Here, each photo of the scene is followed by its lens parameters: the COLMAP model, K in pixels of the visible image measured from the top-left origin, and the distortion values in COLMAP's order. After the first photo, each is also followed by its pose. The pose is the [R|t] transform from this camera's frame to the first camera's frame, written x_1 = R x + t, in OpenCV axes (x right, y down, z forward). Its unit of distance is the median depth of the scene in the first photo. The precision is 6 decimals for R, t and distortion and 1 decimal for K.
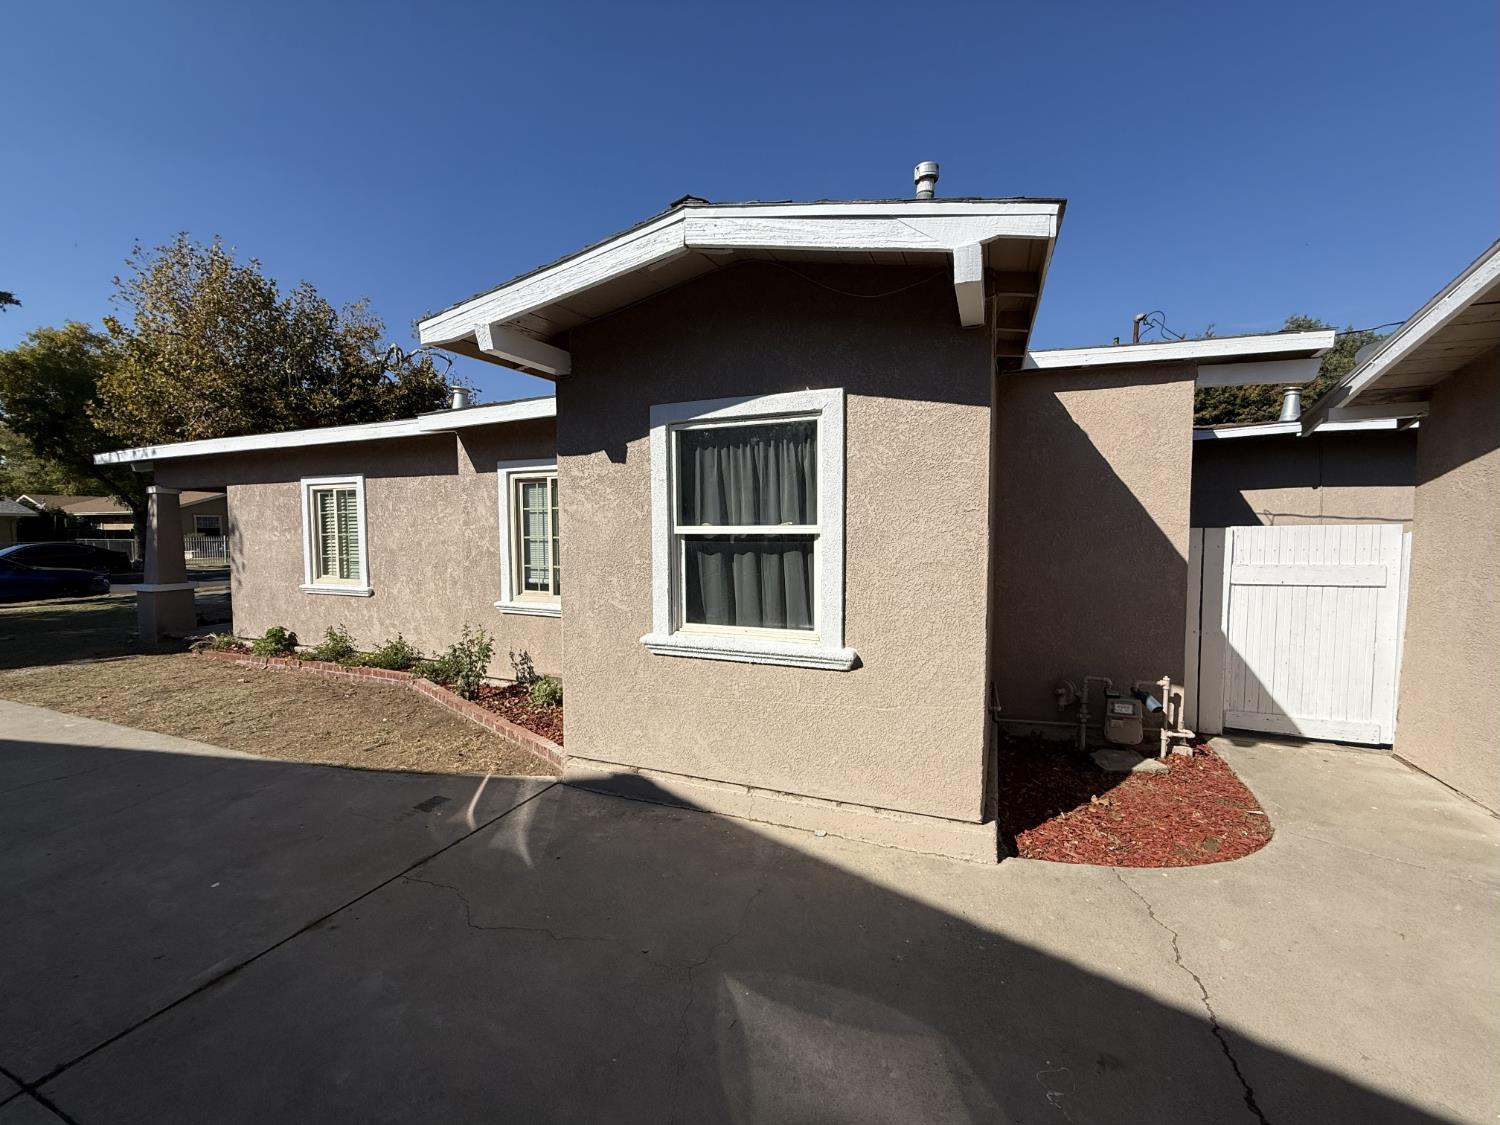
lens RADIAL K [[599.2, 0, 745.6], [0, 599.2, 563.1], [0, 0, 1]] dist [0.000039, 0.000079]
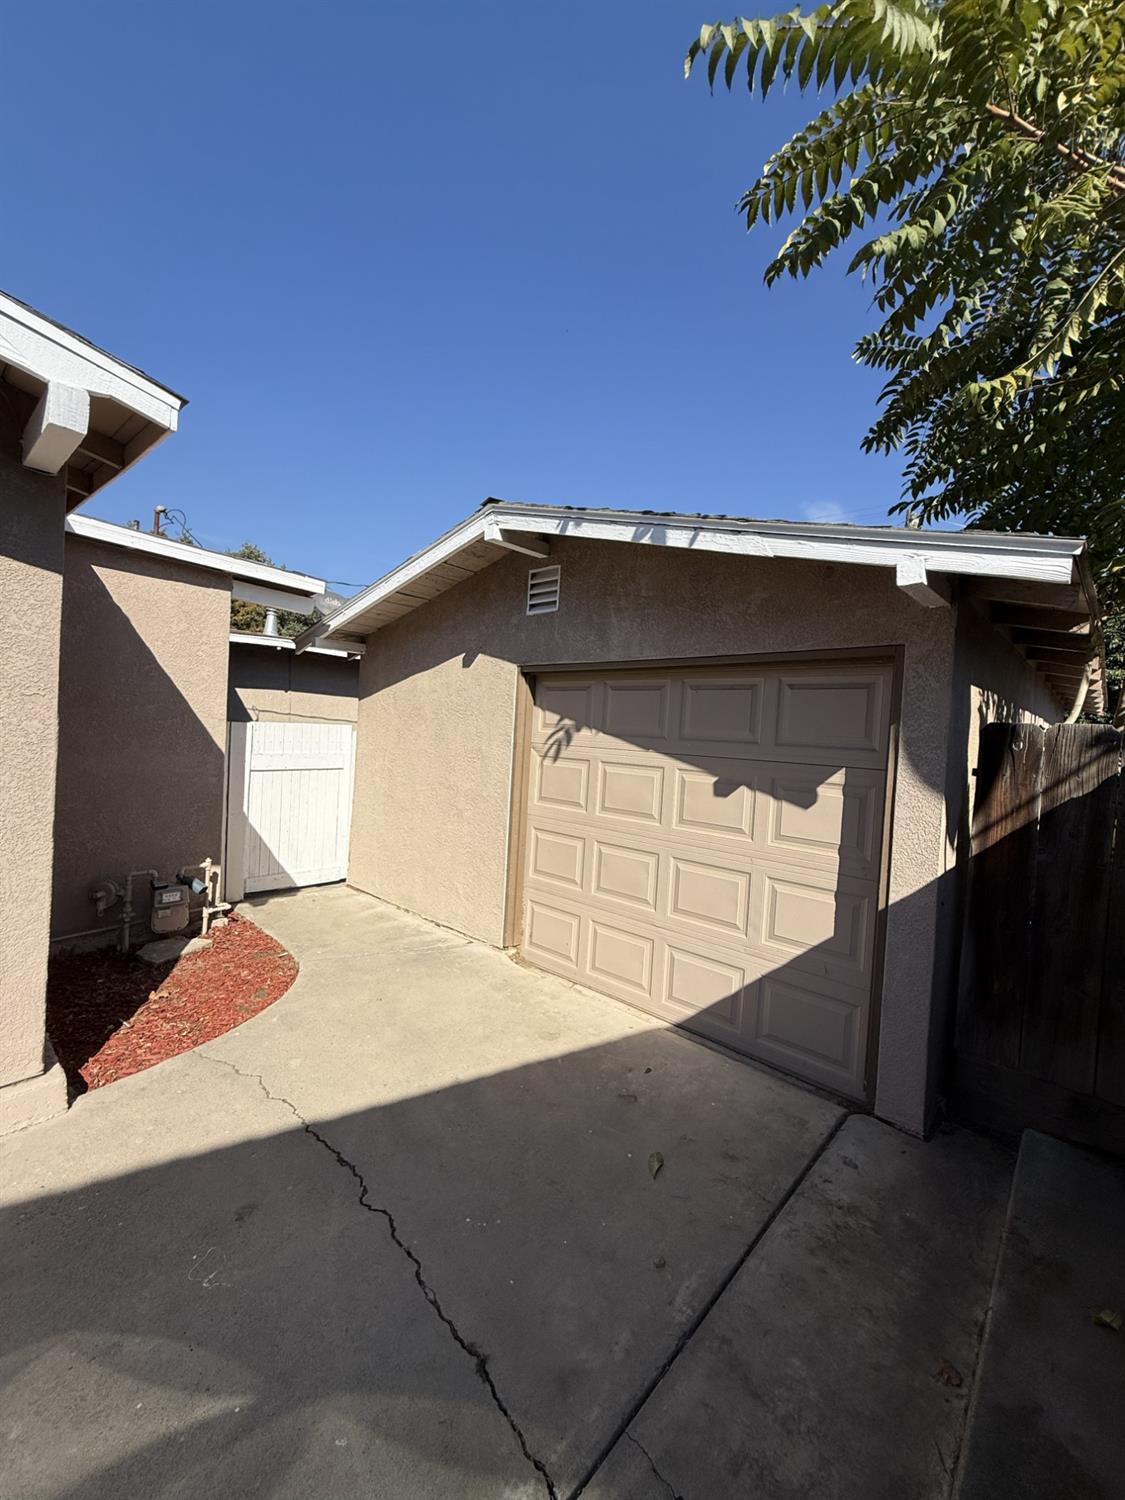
lens RADIAL K [[599.2, 0, 560.0], [0, 599.2, 747.4], [0, 0, 1]] dist [0.000039, 0.000079]
pose [[0.335694, -0.000886, 0.941971, -0.107361], [0.001112, 0.999999, 0.000544, -0.011424], [-0.941971, 0.000865, 0.335694, 0.036352]]
